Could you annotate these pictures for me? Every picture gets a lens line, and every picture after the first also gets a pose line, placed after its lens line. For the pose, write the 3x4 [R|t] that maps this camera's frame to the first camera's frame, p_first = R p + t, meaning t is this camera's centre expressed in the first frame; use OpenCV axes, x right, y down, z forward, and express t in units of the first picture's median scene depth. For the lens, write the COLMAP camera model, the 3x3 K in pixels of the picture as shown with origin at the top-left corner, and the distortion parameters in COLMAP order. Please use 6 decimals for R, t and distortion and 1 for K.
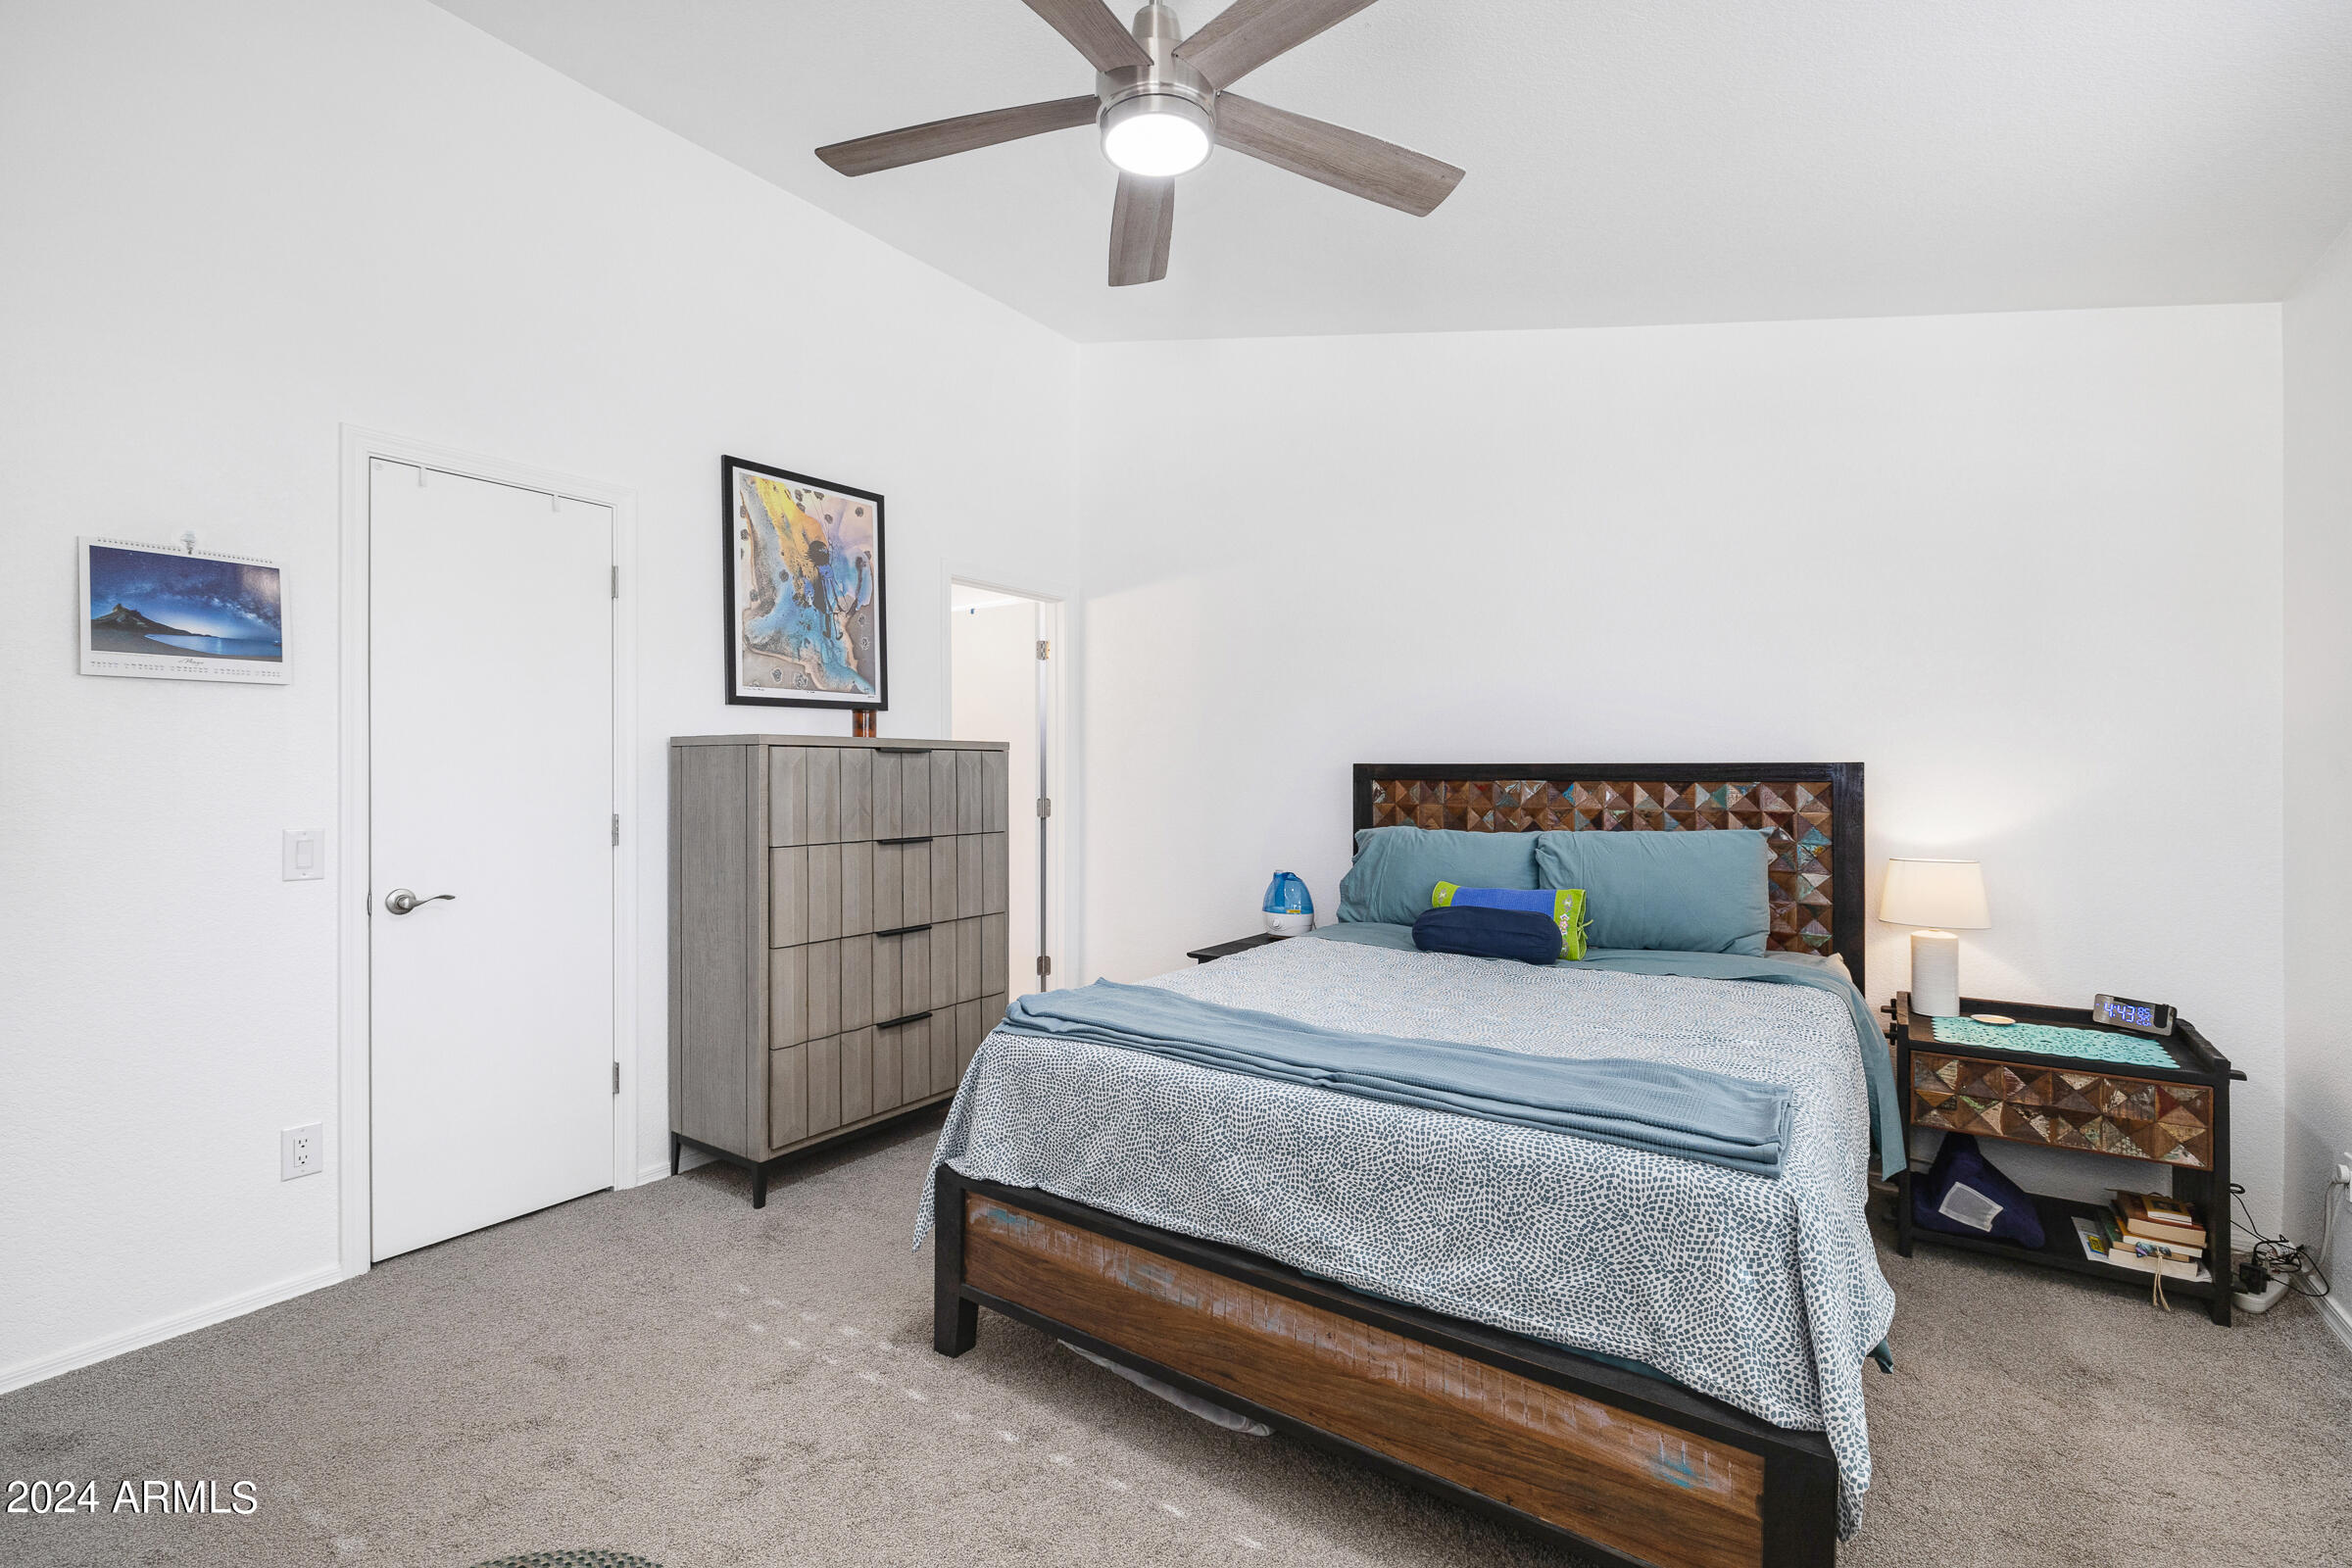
lens RADIAL K [[994.0, 0, 1157.9], [0, 994.0, 785.2], [0, 0, 1]] dist [0.001523, -0.002347]
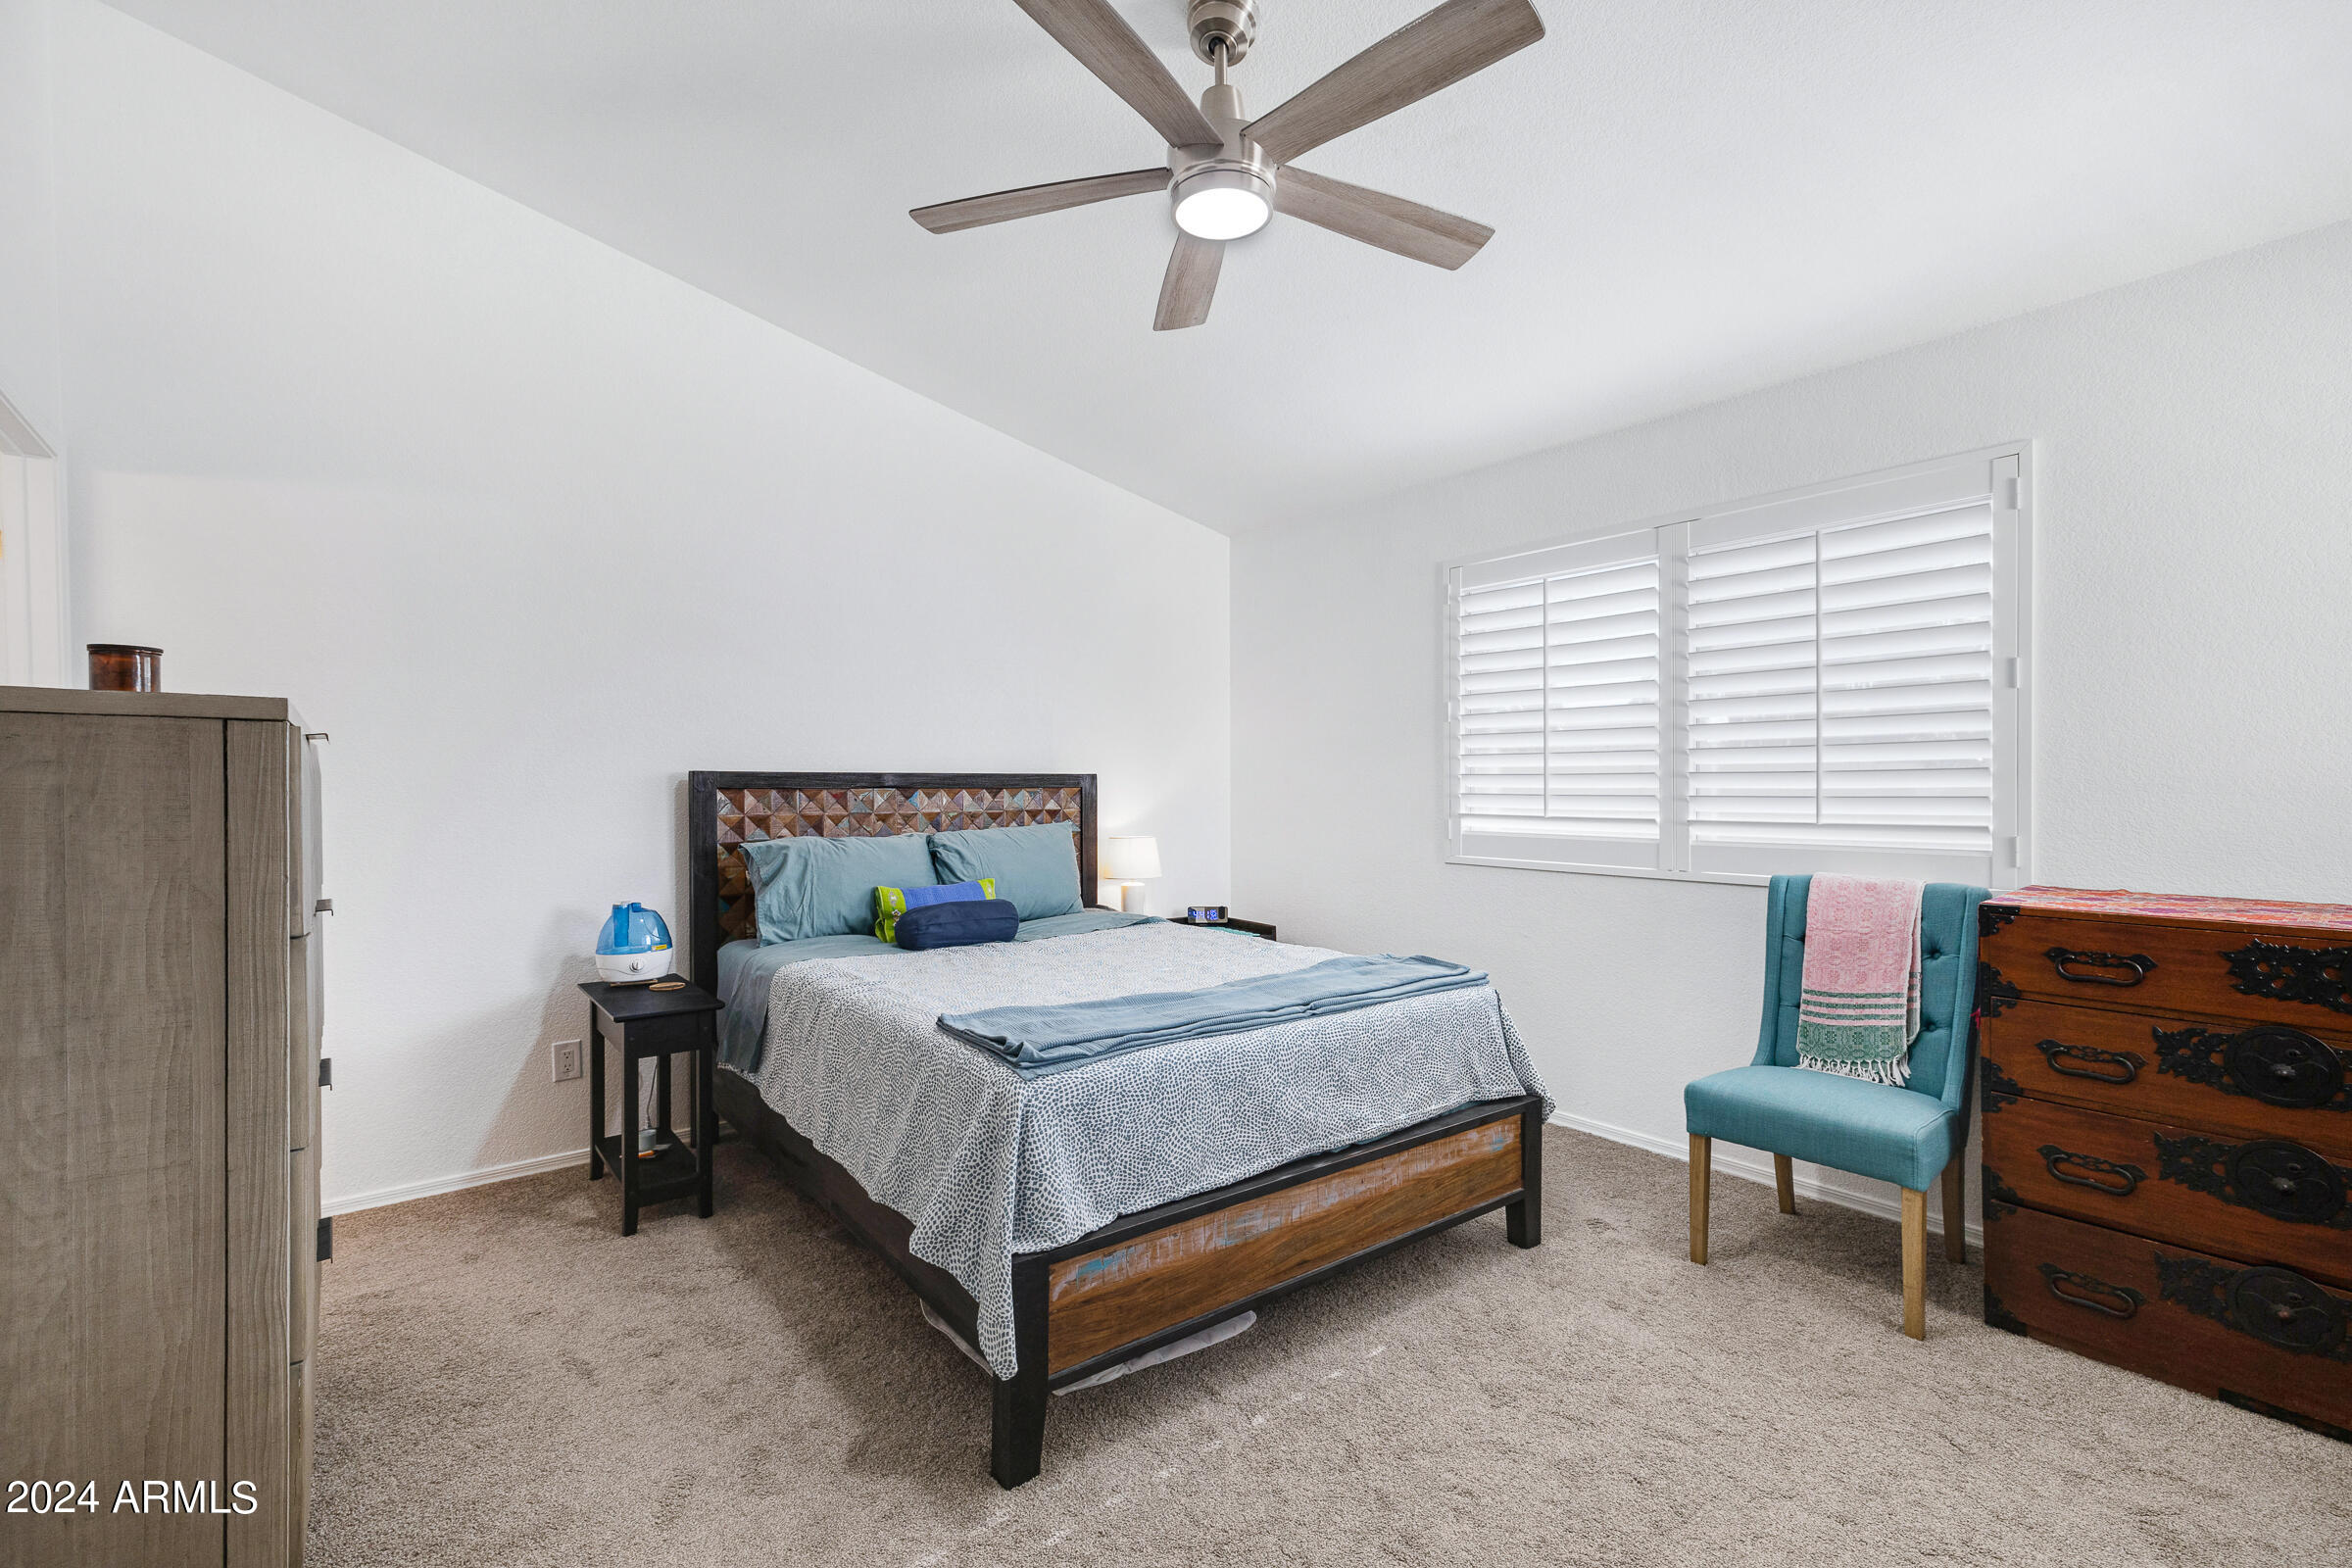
lens RADIAL K [[994.0, 0, 1154.4], [0, 994.0, 779.0], [0, 0, 1]] dist [0.001523, -0.002347]
pose [[0.340414, 0.000804, 0.940275, -0.982066], [0.012200, 0.999912, -0.005272, -0.010053], [-0.940196, 0.013266, 0.340374, 0.618902]]
